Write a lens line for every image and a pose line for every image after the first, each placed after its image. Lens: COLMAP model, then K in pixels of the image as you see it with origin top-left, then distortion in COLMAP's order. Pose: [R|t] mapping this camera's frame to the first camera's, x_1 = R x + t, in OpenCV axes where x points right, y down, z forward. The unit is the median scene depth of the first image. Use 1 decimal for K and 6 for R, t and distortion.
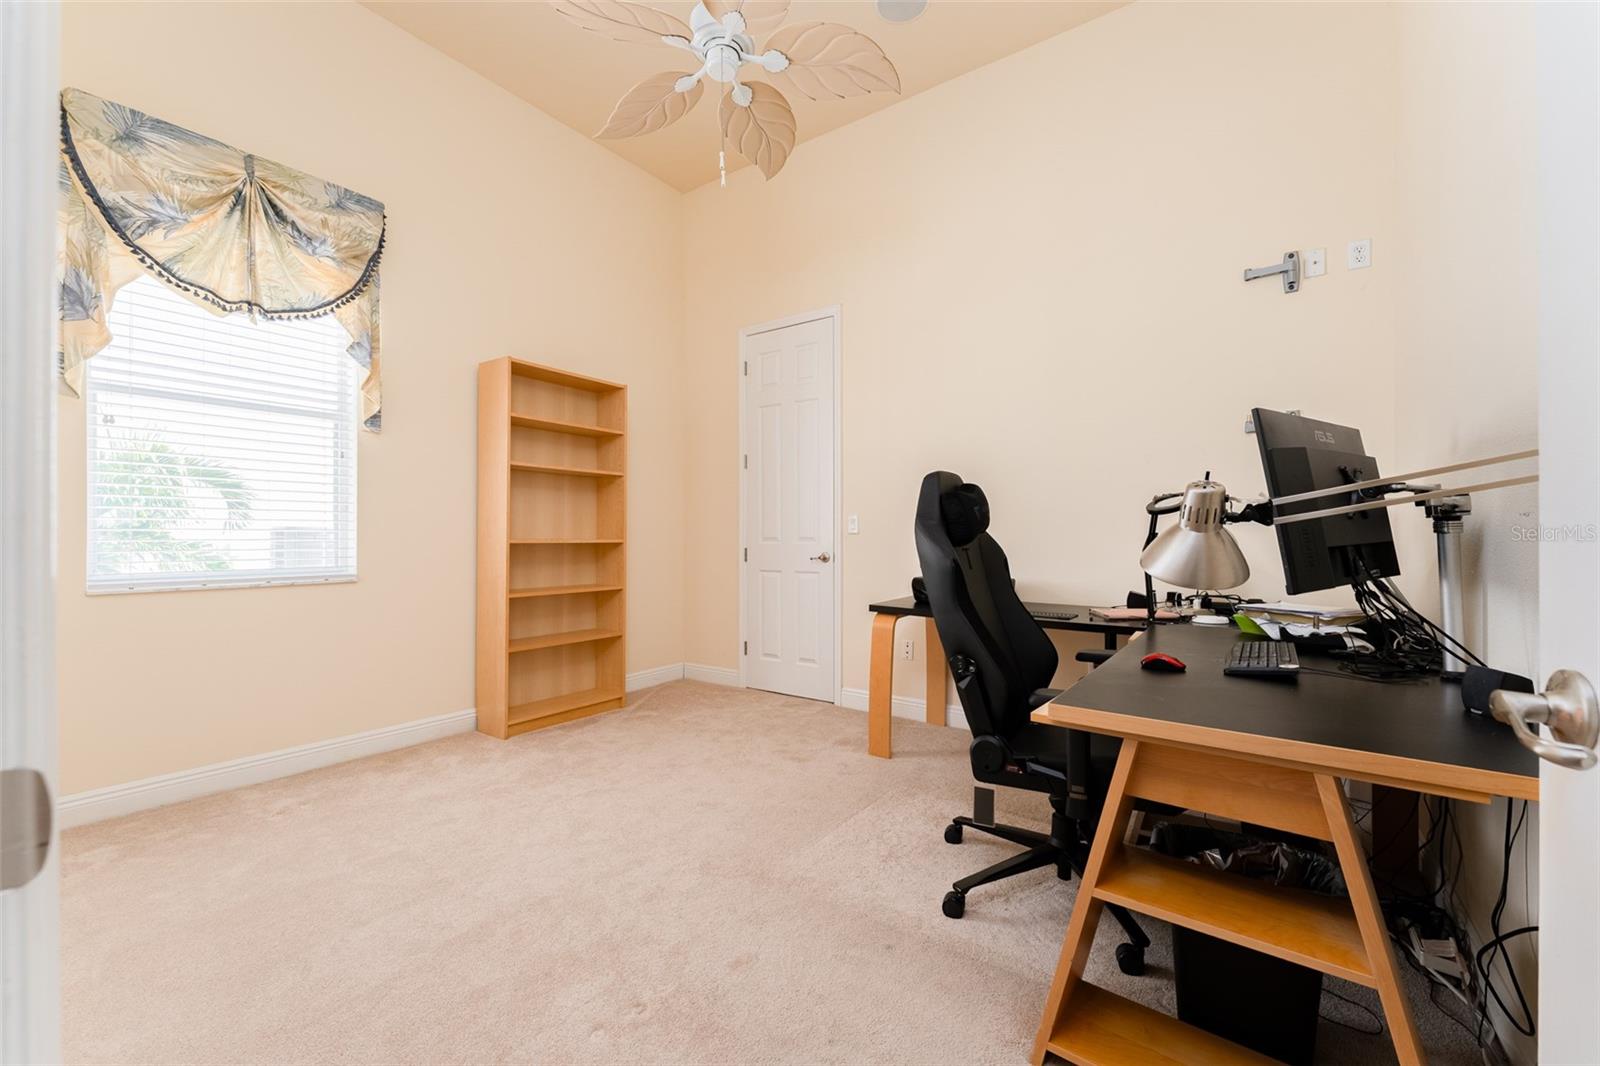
lens RADIAL K [[641.8, 0, 800.0], [0, 641.8, 533.0], [0, 0, 1]] dist [-0.000345, -0.000145]
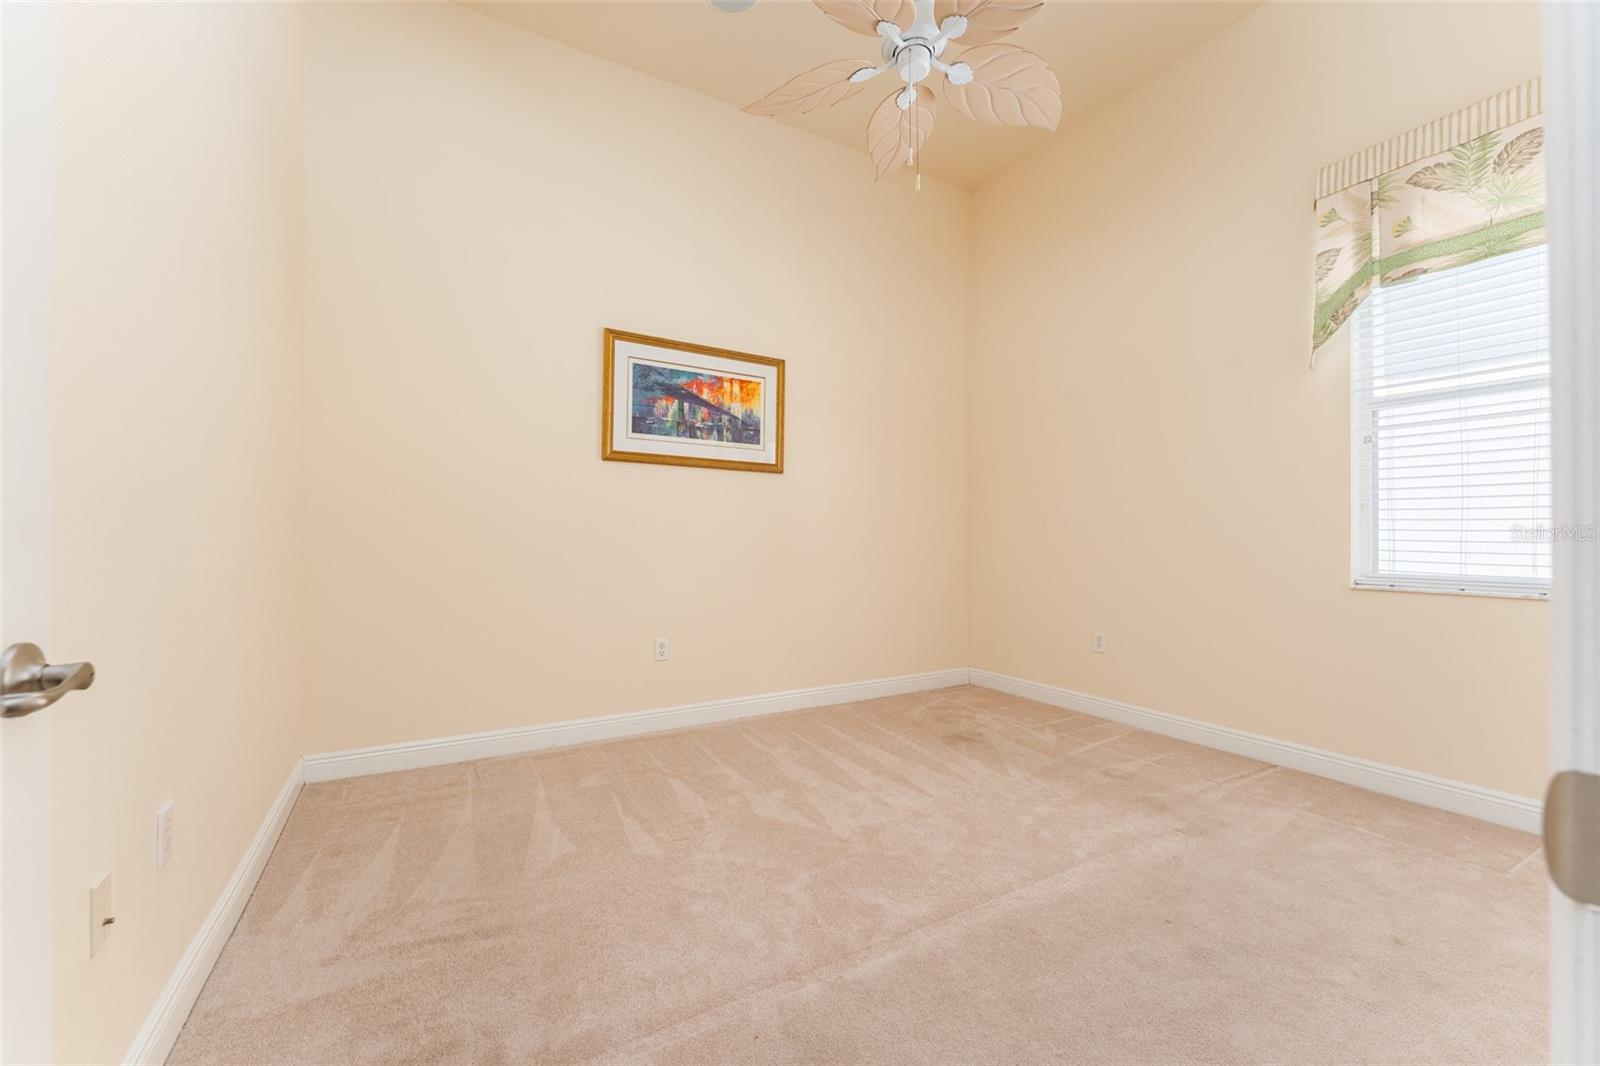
lens RADIAL K [[641.8, 0, 800.0], [0, 641.8, 533.0], [0, 0, 1]] dist [-0.000345, -0.000145]
pose [[-0.405330, -0.002558, -0.914167, 2.368595], [0.002055, 0.999991, -0.003710, -0.016269], [0.914168, -0.003382, -0.405321, 3.392088]]
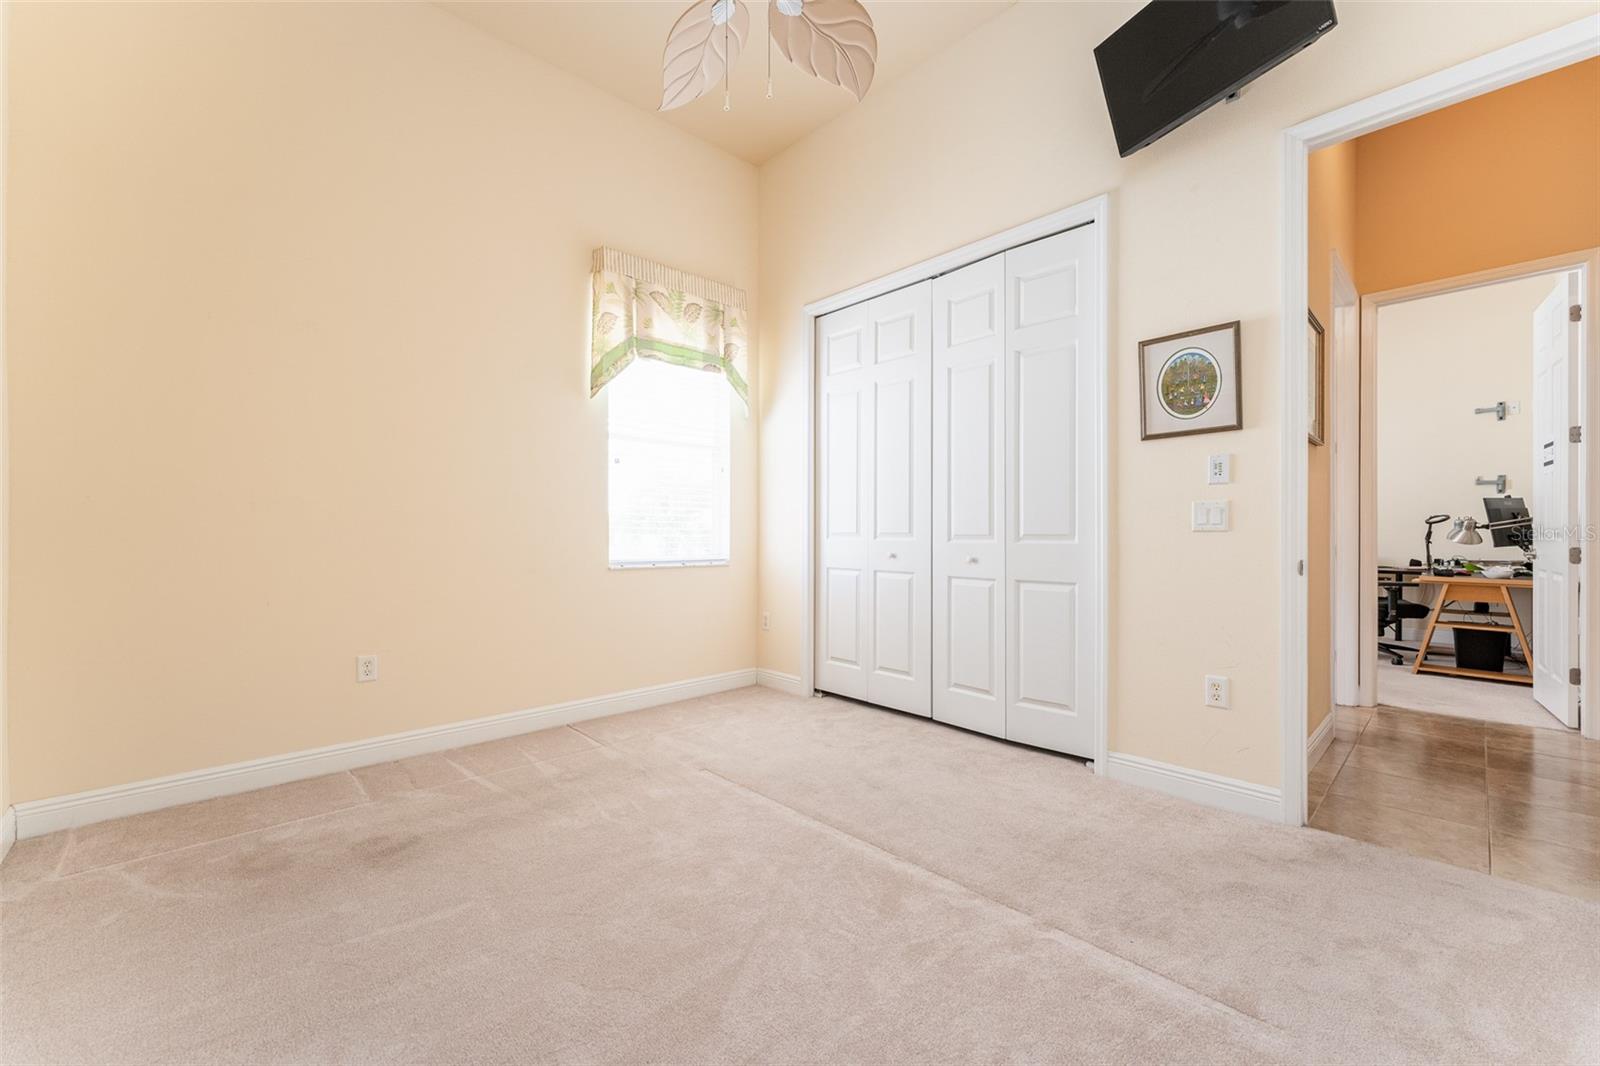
lens RADIAL K [[641.8, 0, 800.0], [0, 641.8, 533.0], [0, 0, 1]] dist [-0.000345, -0.000145]
pose [[0.982114, 0.004409, -0.188234, -2.105946], [-0.004488, 0.999990, 0.000005, 0.022969], [0.188232, 0.000840, 0.982124, -2.880171]]
